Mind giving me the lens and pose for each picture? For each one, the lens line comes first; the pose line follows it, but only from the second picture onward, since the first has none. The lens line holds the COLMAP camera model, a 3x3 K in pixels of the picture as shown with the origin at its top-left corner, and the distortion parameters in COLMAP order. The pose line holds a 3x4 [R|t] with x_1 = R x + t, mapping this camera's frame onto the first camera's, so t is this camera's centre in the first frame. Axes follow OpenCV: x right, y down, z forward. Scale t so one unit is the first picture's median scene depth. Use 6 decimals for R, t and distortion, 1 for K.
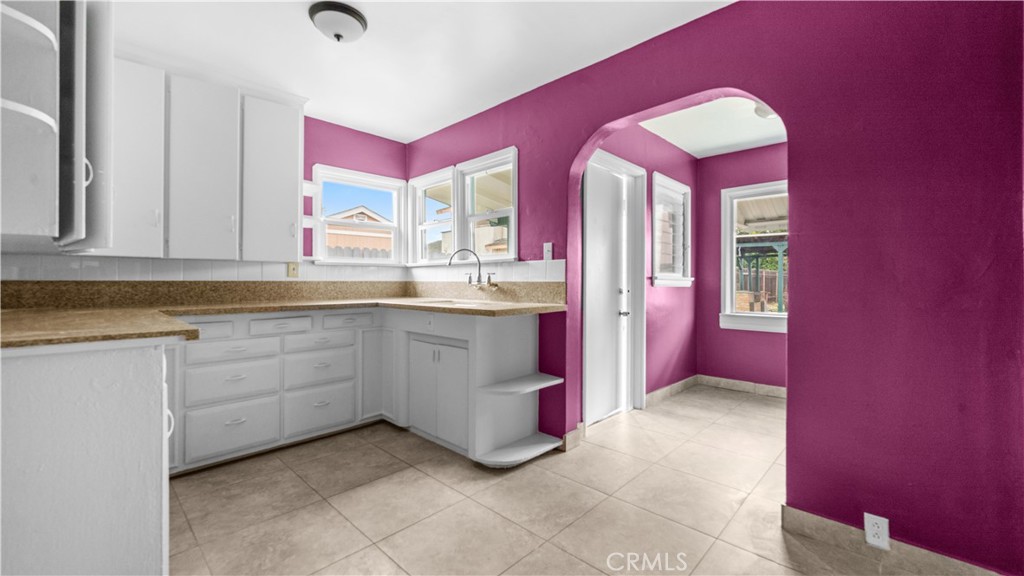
lens RADIAL K [[409.6, 0, 509.8], [0, 409.6, 286.4], [0, 0, 1]] dist [0.002484, 0.000027]
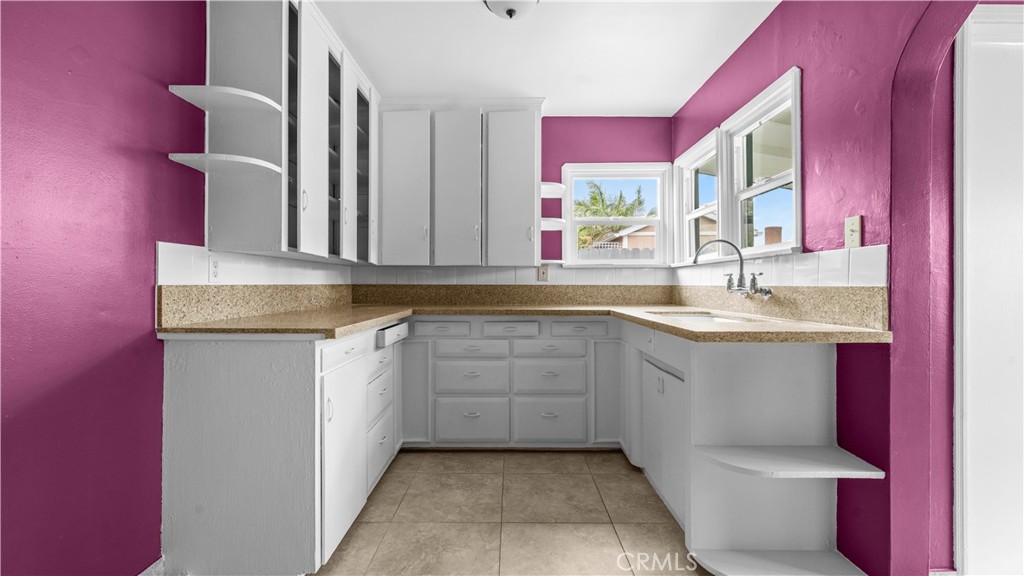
lens RADIAL K [[416.4, 0, 517.0], [0, 416.4, 286.0], [0, 0, 1]] dist [-0.002001, -0.000454]
pose [[0.693922, 0.002898, -0.720045, 0.184371], [-0.010578, 0.999925, -0.006170, -0.004180], [0.719973, 0.011898, 0.693900, 0.287822]]
